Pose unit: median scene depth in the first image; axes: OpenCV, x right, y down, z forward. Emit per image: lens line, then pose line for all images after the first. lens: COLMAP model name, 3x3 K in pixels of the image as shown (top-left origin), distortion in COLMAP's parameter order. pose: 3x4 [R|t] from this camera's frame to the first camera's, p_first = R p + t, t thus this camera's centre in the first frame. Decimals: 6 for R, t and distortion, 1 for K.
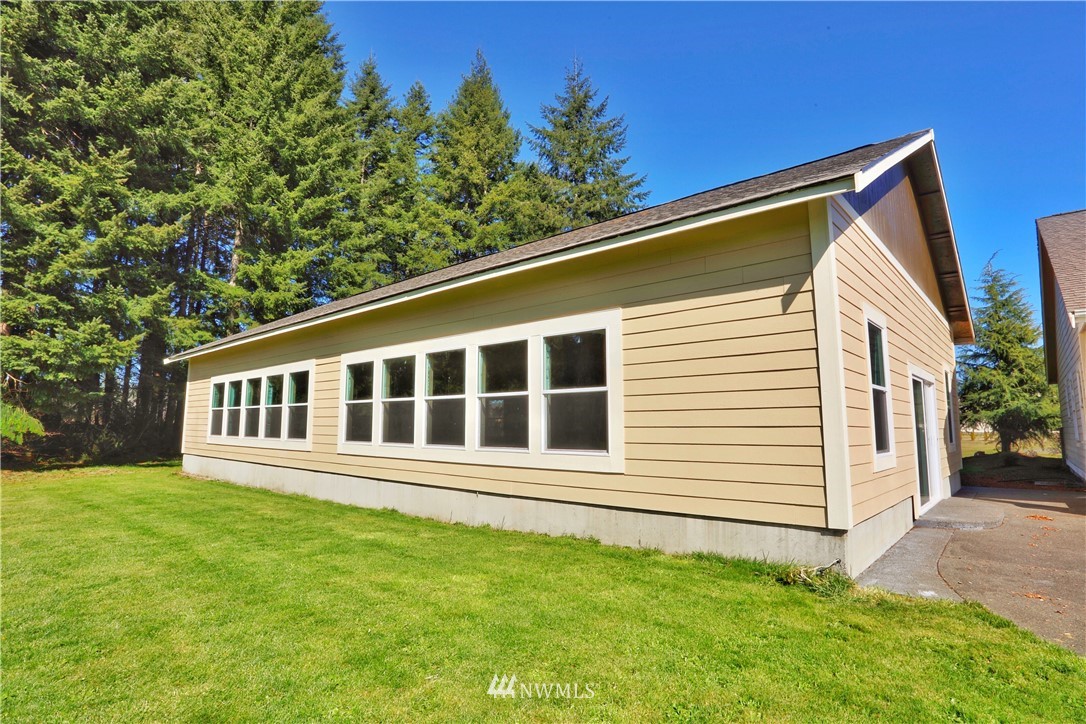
lens RADIAL K [[564.7, 0, 548.0], [0, 564.7, 360.9], [0, 0, 1]] dist [-0.068385, 0.027542]
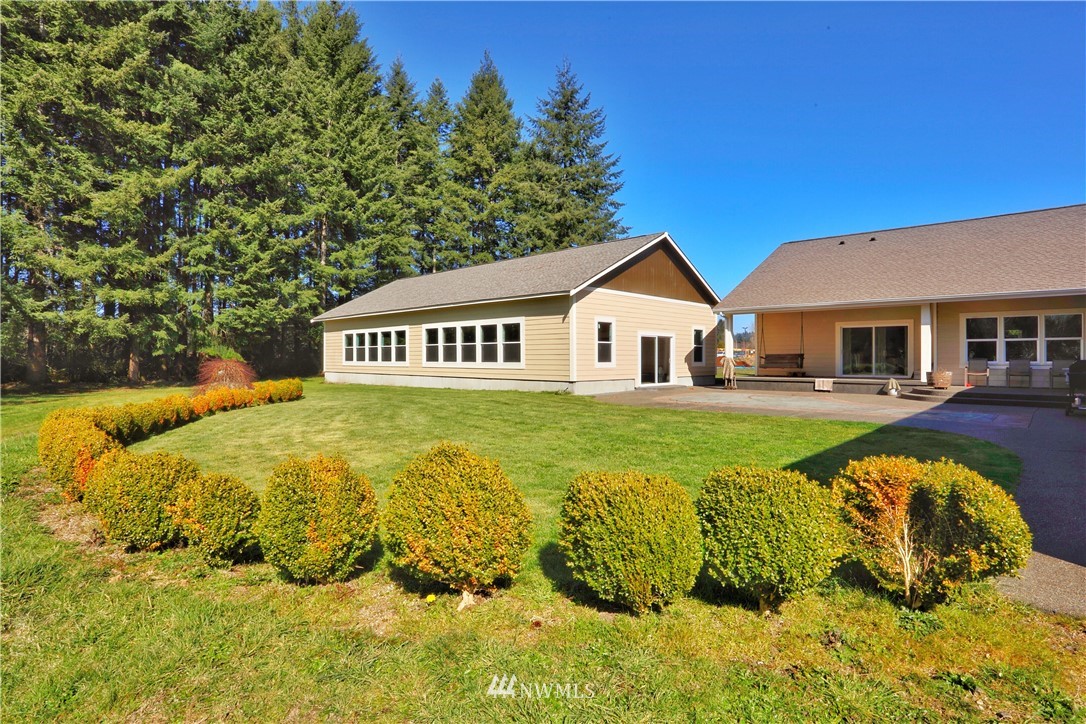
lens RADIAL K [[564.7, 0, 540.1], [0, 564.7, 358.3], [0, 0, 1]] dist [-0.068385, 0.027542]
pose [[0.998827, -0.004085, -0.048250, 0.089851], [0.009822, 0.992815, 0.119256, -0.057676], [0.047416, -0.119590, 0.991690, -0.517132]]
